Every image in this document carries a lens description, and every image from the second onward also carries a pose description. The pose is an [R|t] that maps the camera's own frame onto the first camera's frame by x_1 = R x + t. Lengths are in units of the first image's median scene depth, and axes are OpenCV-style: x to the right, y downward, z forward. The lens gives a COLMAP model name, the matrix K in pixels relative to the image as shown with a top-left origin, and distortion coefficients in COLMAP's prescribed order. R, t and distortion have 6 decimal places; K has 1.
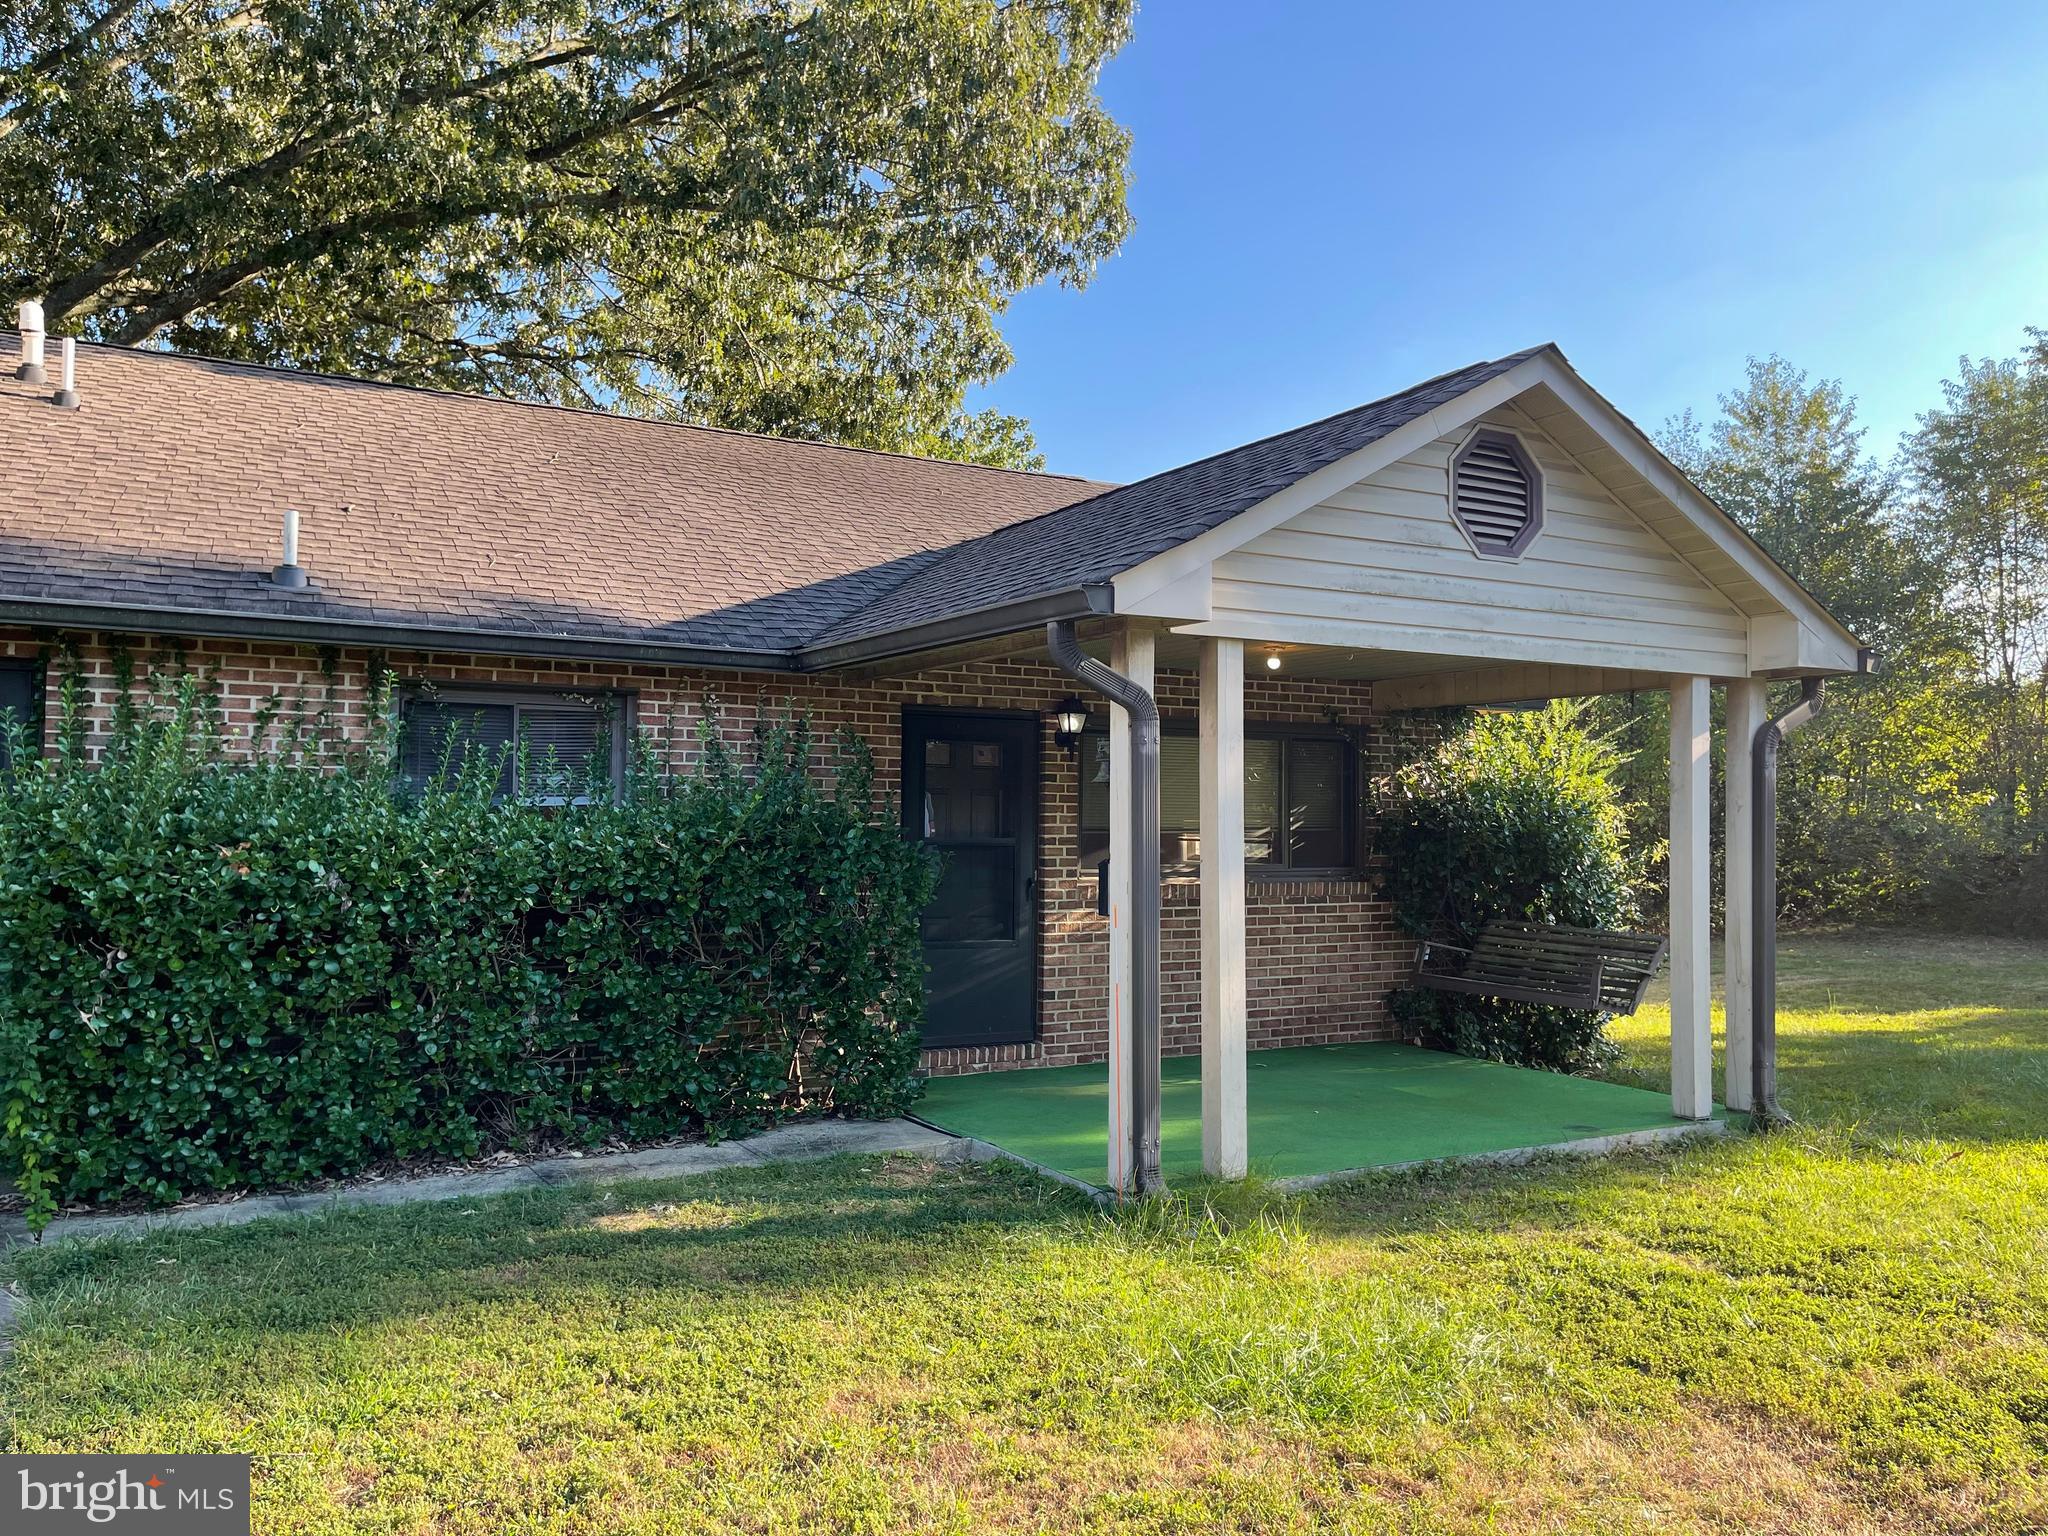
lens RADIAL K [[1542.6, 0, 1024.4], [0, 1542.6, 760.3], [0, 0, 1]] dist [0.062924, -0.074982]
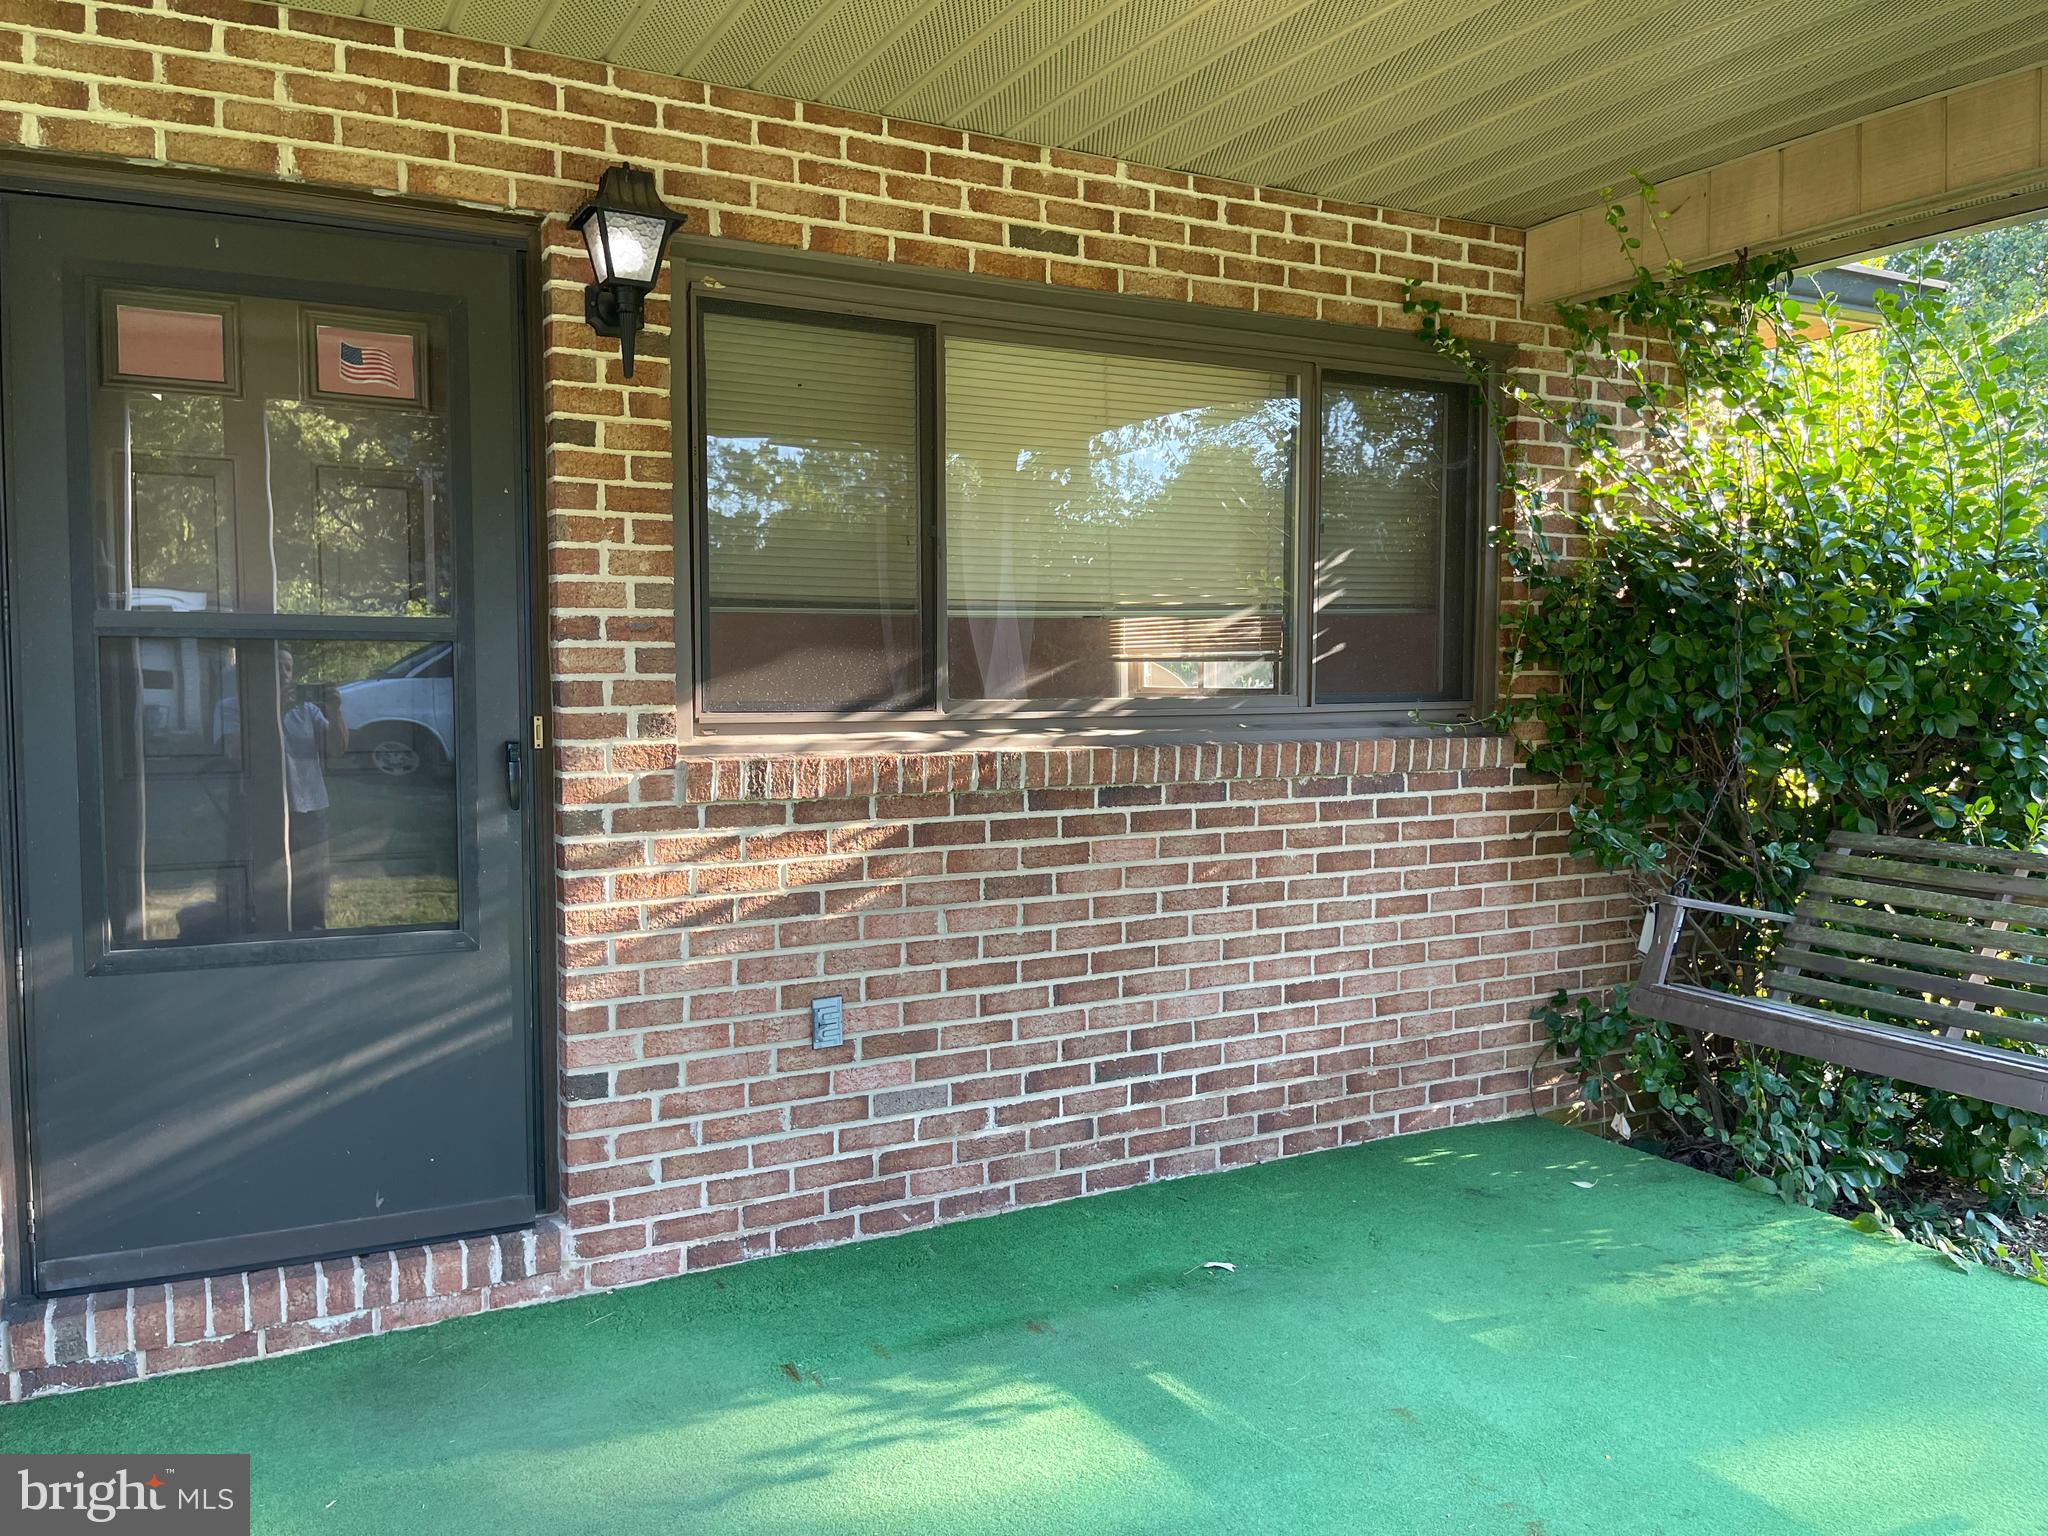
lens RADIAL K [[1542.6, 0, 1020.0], [0, 1542.6, 777.4], [0, 0, 1]] dist [0.062924, -0.074982]
pose [[0.999673, -0.008589, -0.024100, 0.109648], [0.011150, 0.994061, 0.108250, 0.045733], [0.023027, -0.108483, 0.993832, 0.619262]]
